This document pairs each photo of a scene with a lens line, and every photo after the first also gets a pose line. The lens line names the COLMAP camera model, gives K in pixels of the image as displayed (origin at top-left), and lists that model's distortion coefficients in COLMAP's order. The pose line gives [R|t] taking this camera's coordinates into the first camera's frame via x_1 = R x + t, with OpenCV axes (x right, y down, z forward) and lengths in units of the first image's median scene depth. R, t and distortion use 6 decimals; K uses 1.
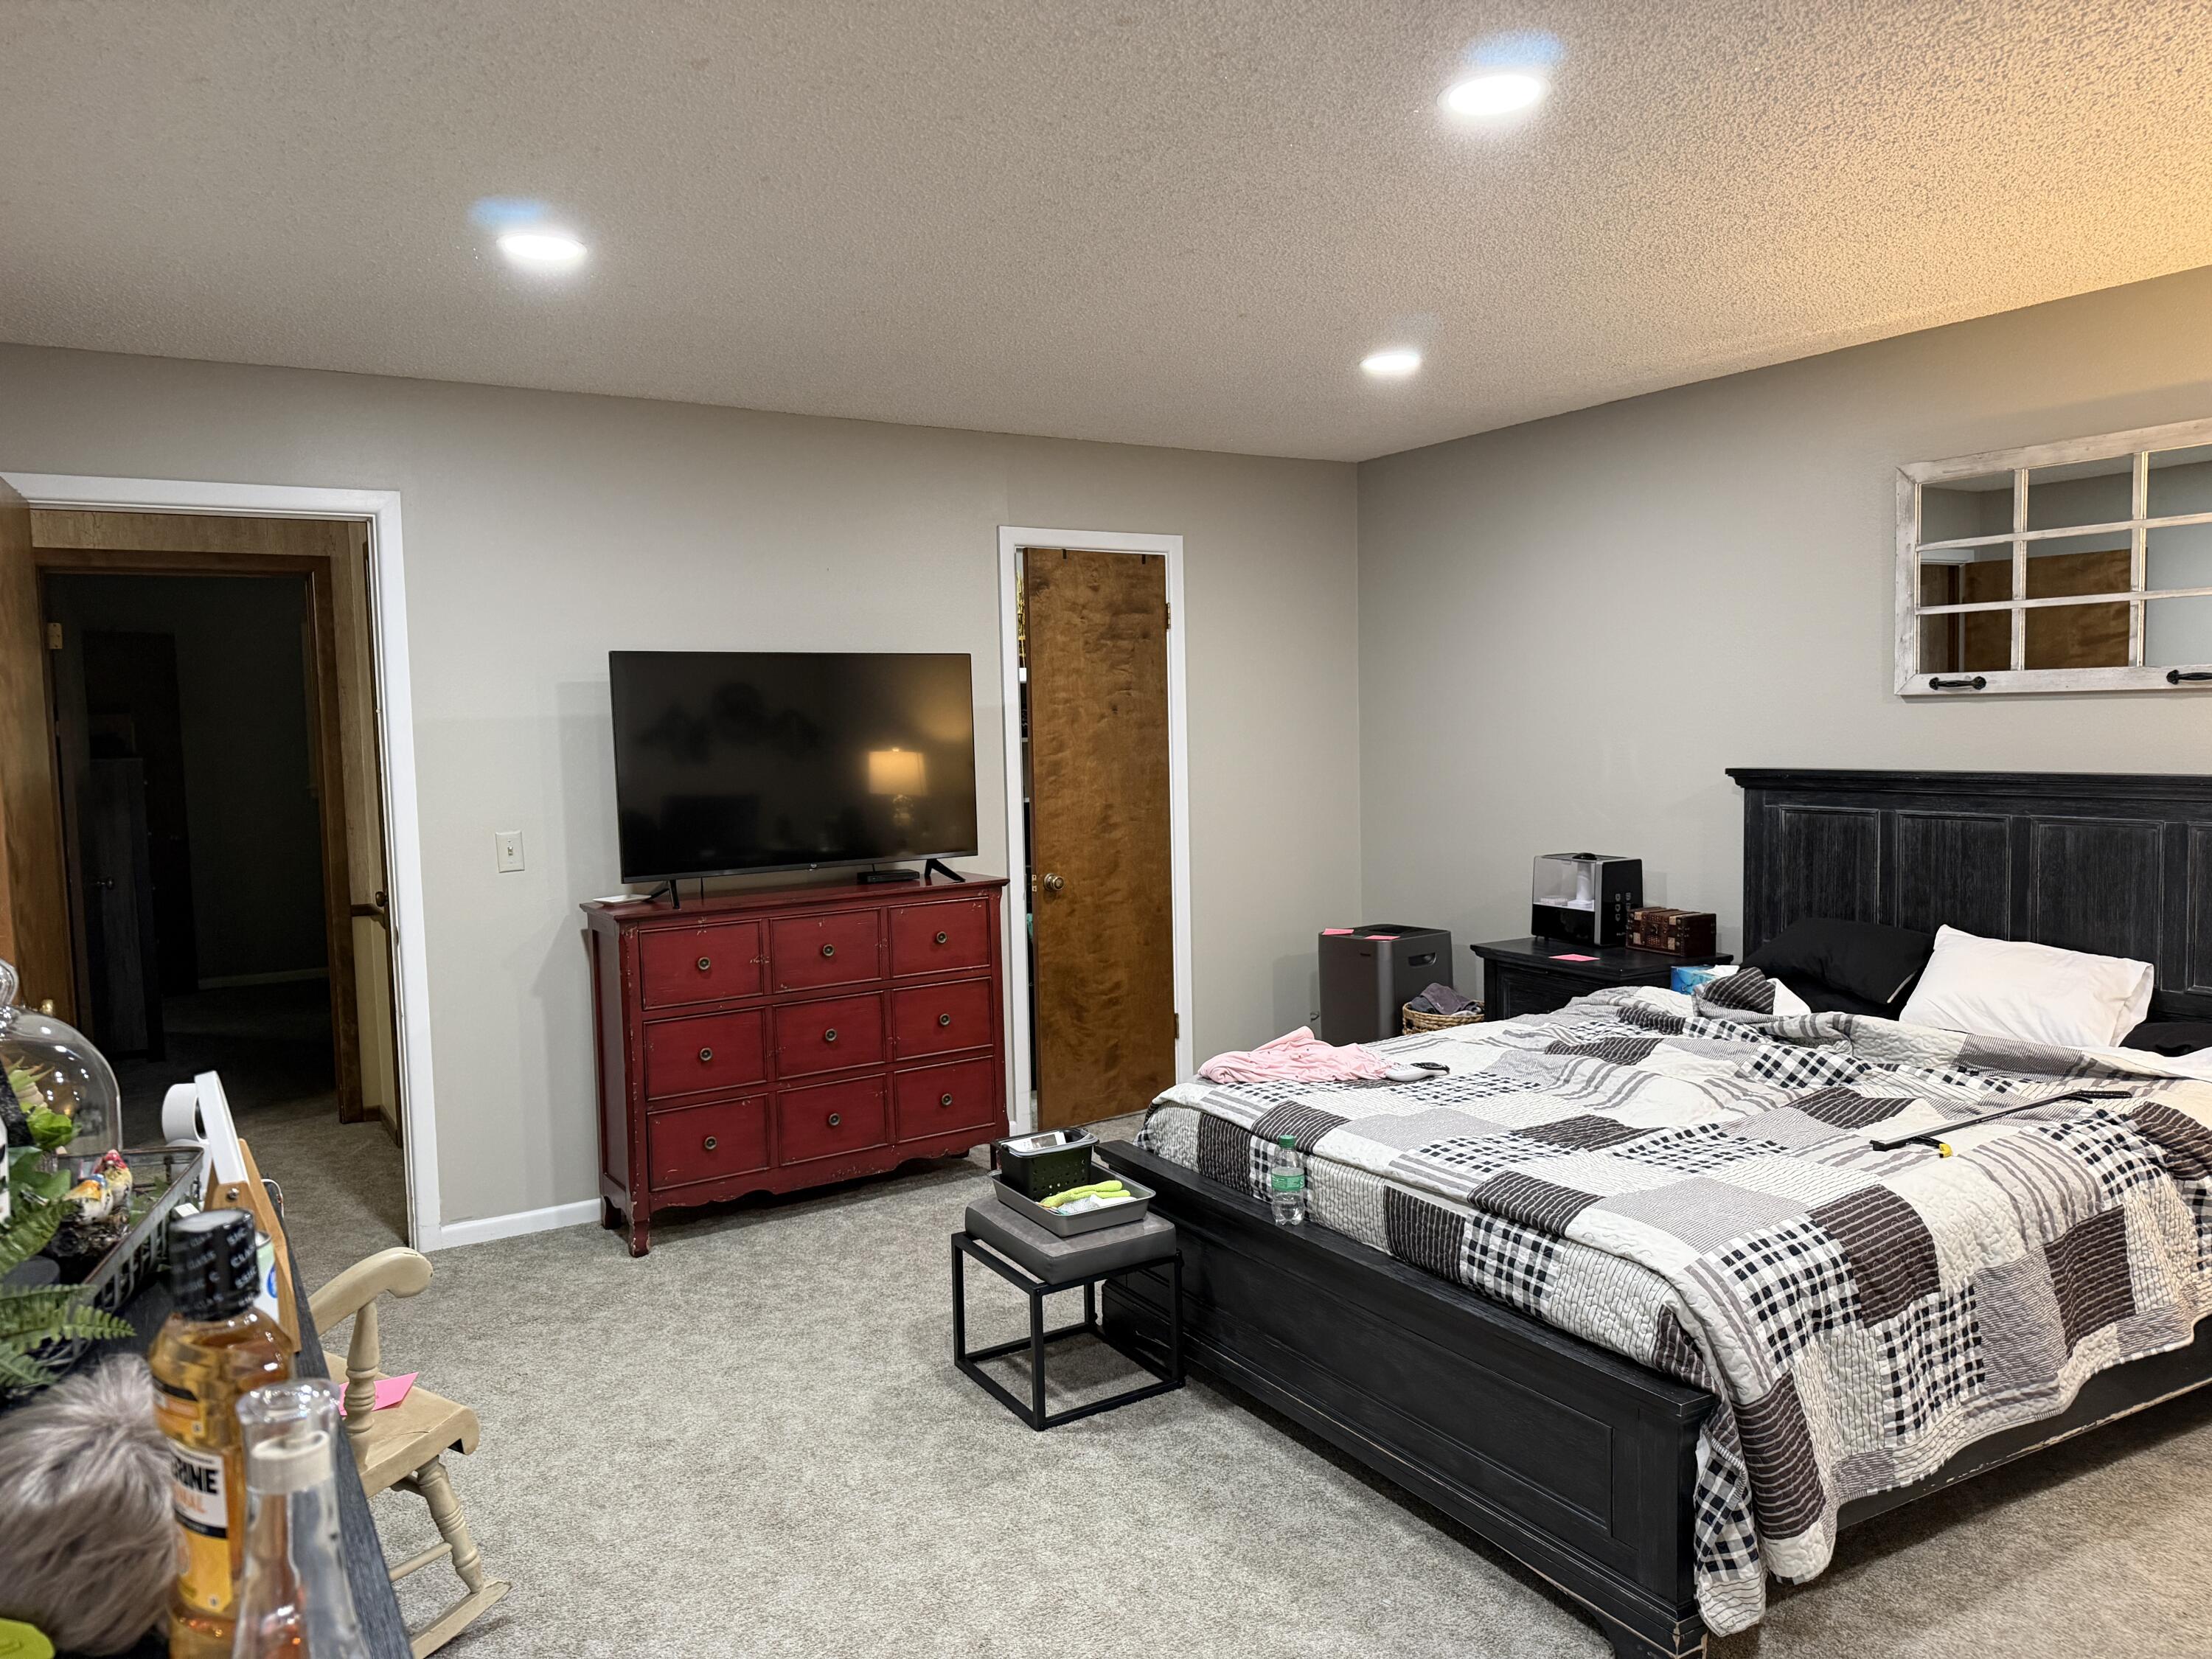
lens RADIAL K [[1572.0, 0, 1114.5], [0, 1572.0, 796.1], [0, 0, 1]] dist [0.050925, 0.001402]
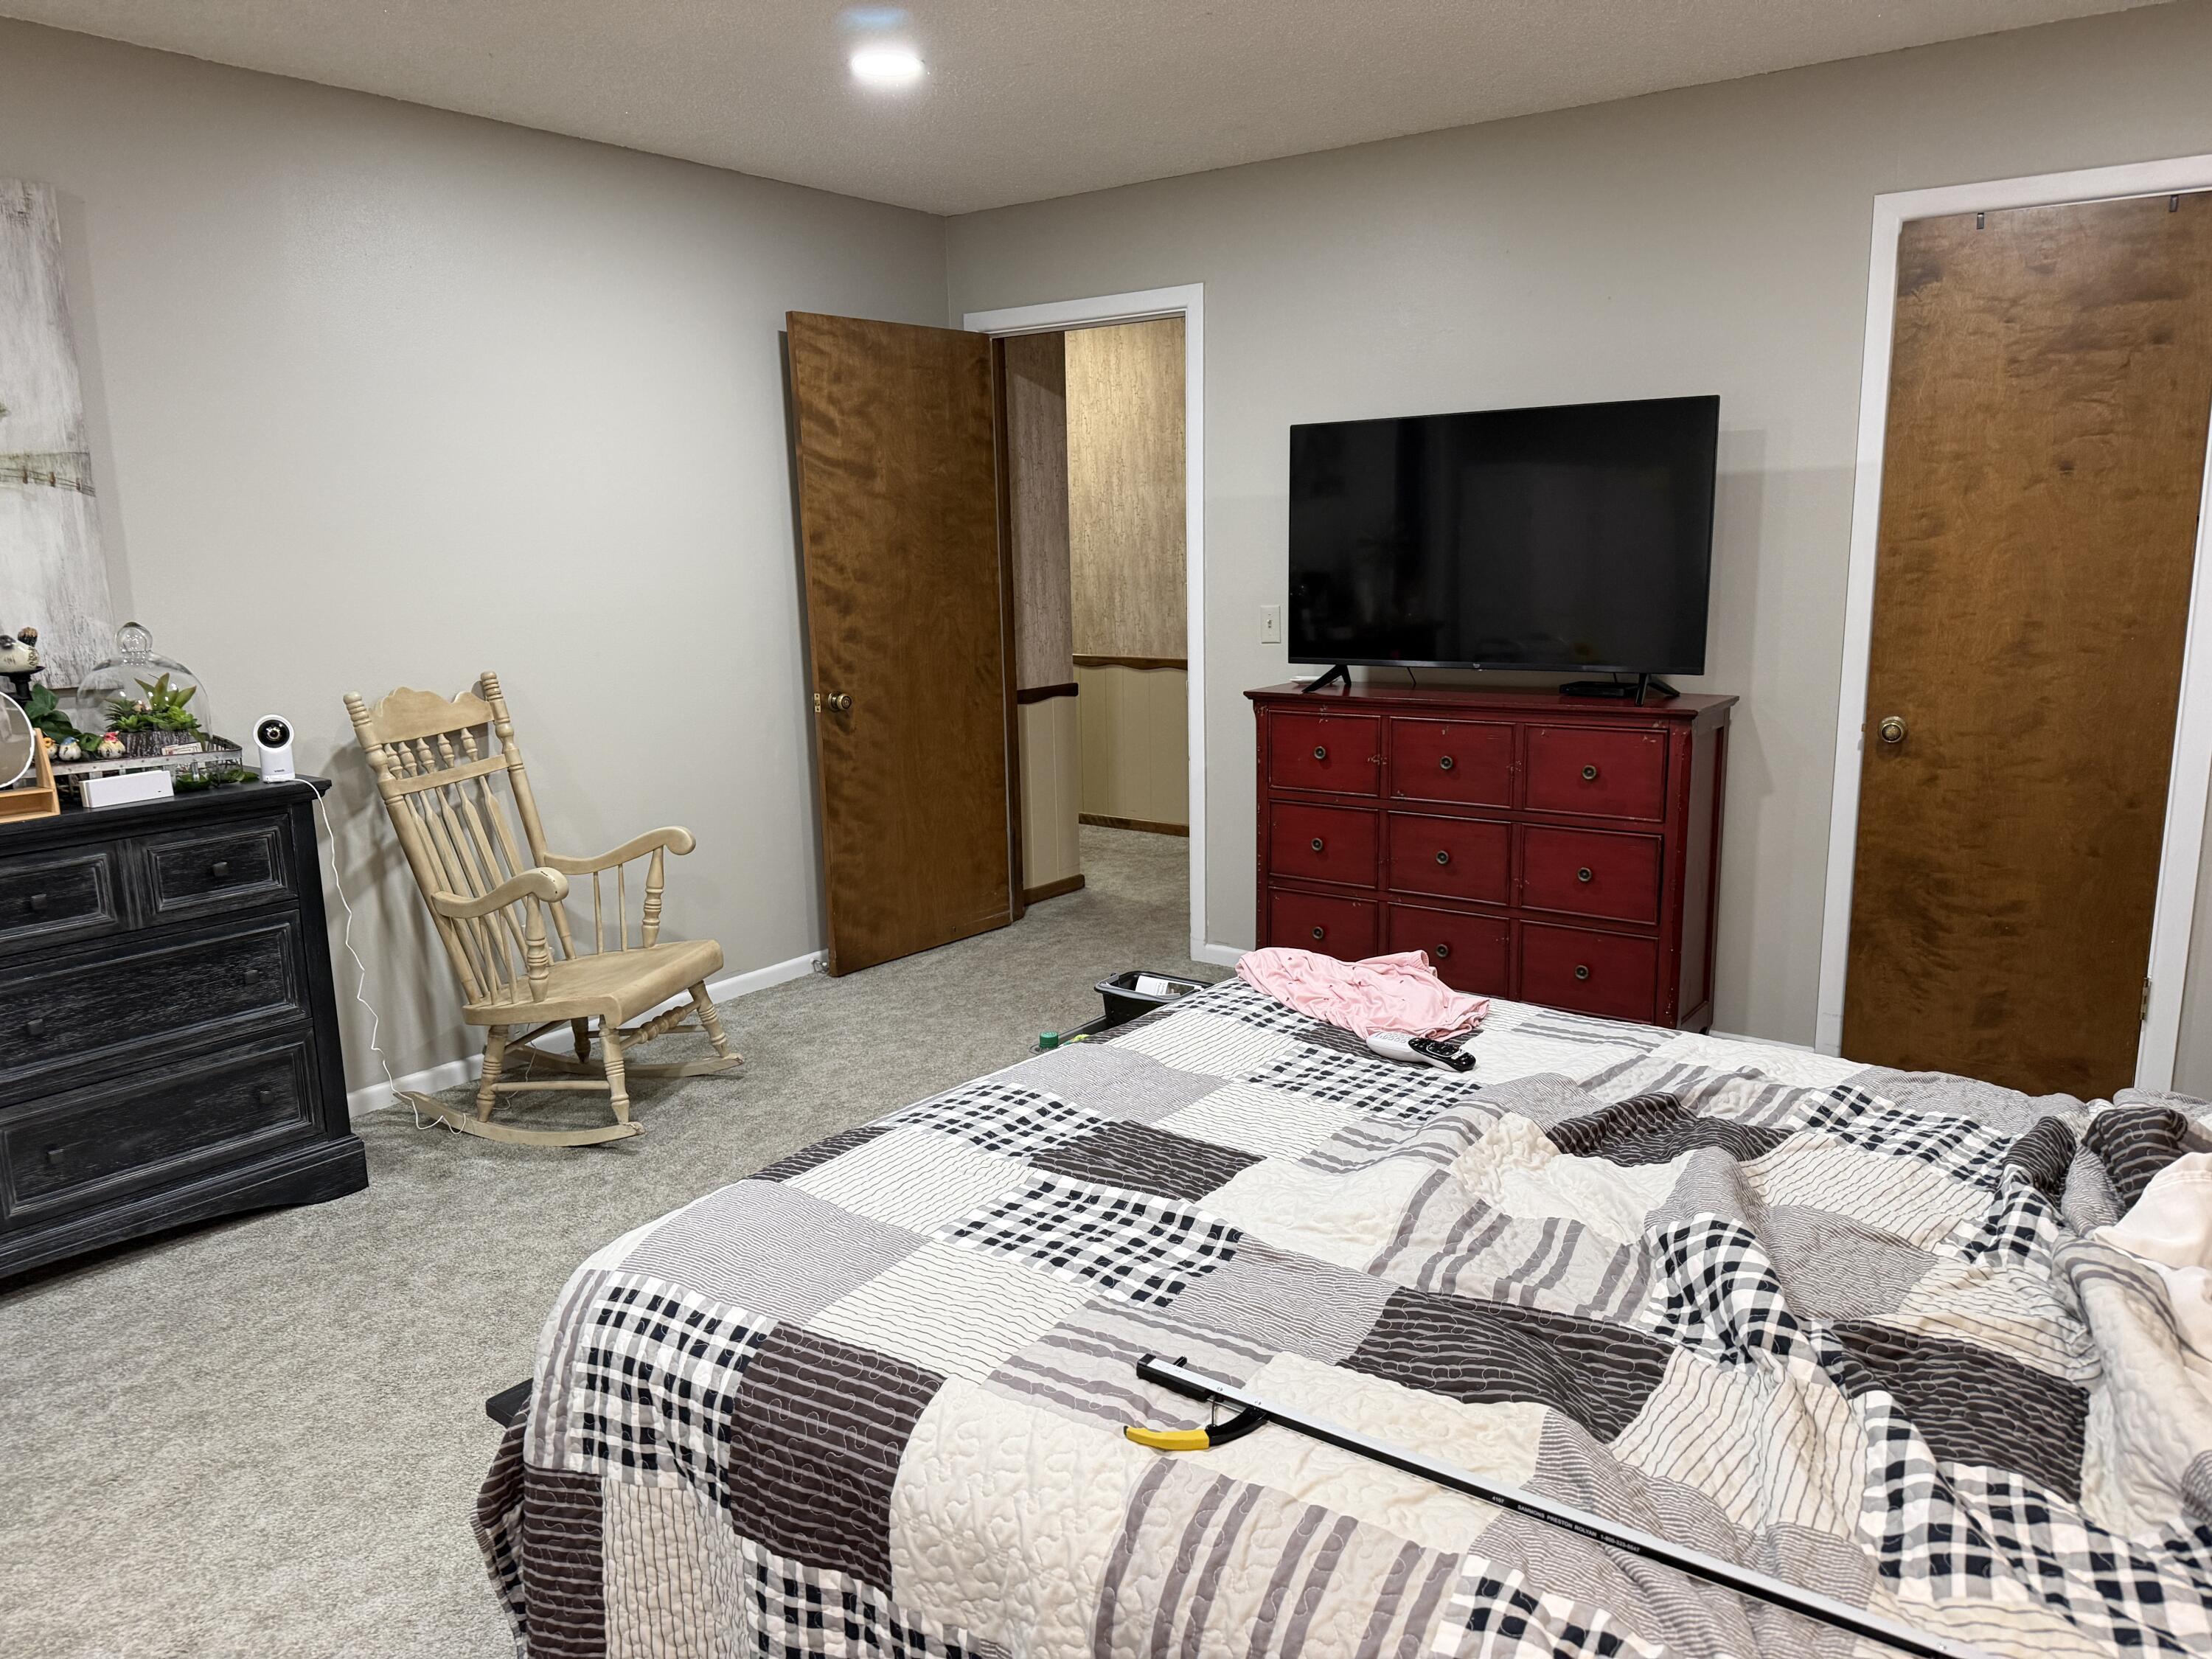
lens RADIAL K [[1555.8, 0, 1102.9], [0, 1555.8, 829.8], [0, 0, 1]] dist [0.058184, -0.080580]
pose [[0.348002, 0.189541, -0.918133, 0.563335], [-0.039197, 0.981434, 0.187752, -0.020723], [0.936674, -0.029350, 0.348970, 0.523758]]
